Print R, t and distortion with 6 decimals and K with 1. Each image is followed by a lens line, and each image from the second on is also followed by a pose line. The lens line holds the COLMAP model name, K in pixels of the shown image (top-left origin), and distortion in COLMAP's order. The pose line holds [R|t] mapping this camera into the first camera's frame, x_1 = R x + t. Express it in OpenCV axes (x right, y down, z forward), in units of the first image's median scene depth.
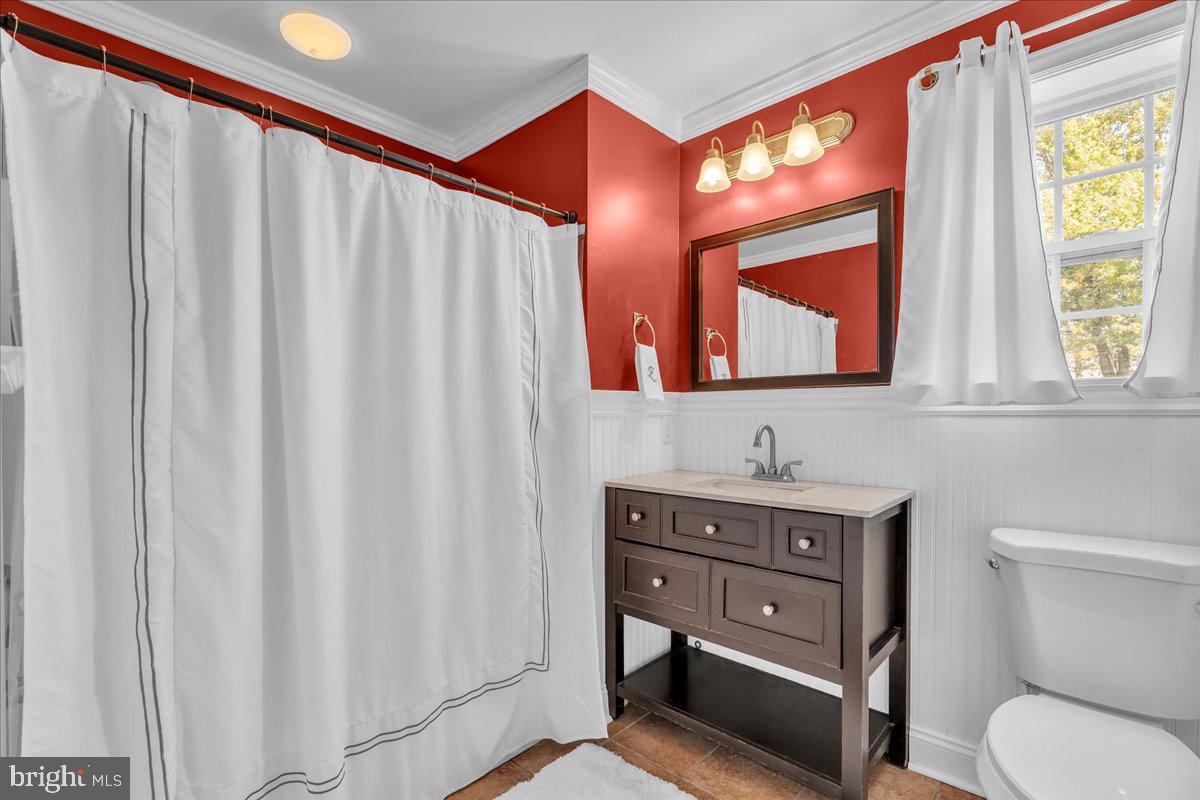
lens RADIAL K [[536.5, 0, 599.0], [0, 536.5, 417.7], [0, 0, 1]] dist [0.000428, 0.000450]
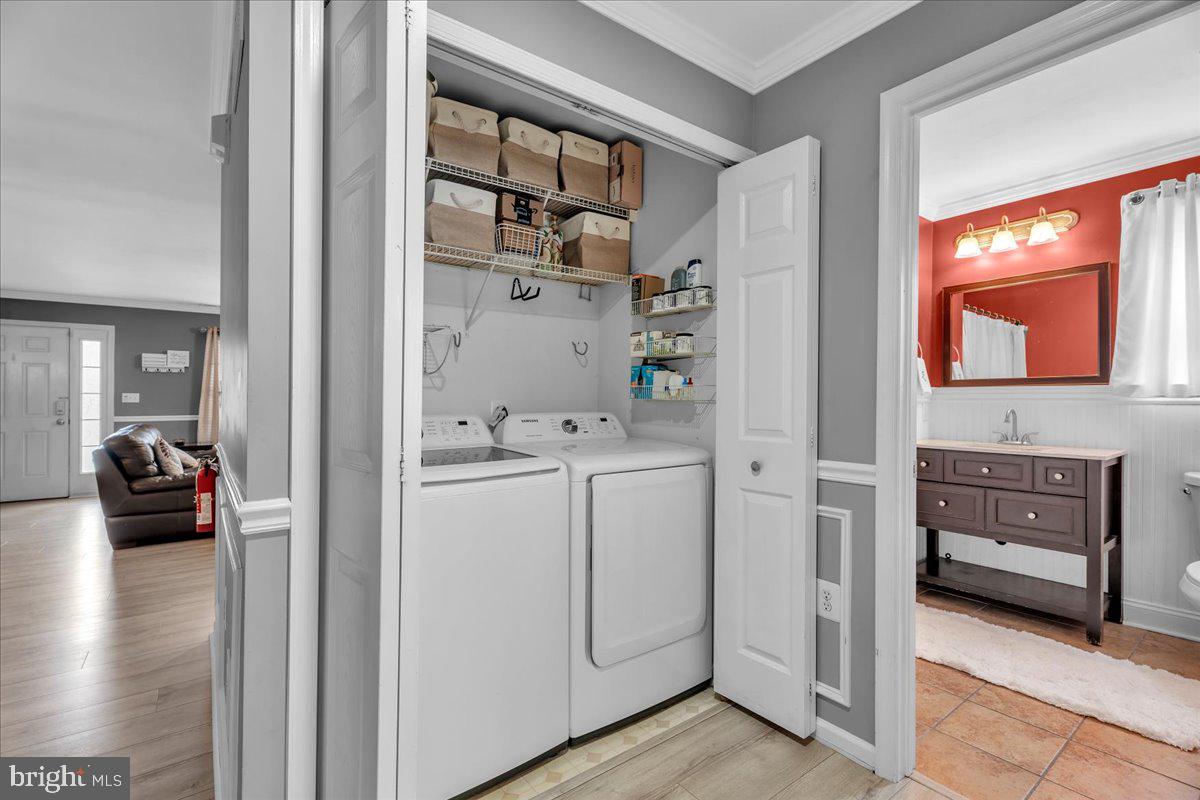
lens RADIAL K [[532.5, 0, 596.6], [0, 532.5, 396.6], [0, 0, 1]] dist [0.001458, -0.000475]
pose [[0.984568, 0.007837, -0.174827, -0.702074], [-0.010453, 0.999847, -0.014048, 0.013813], [0.174690, 0.015658, 0.984499, -0.857719]]
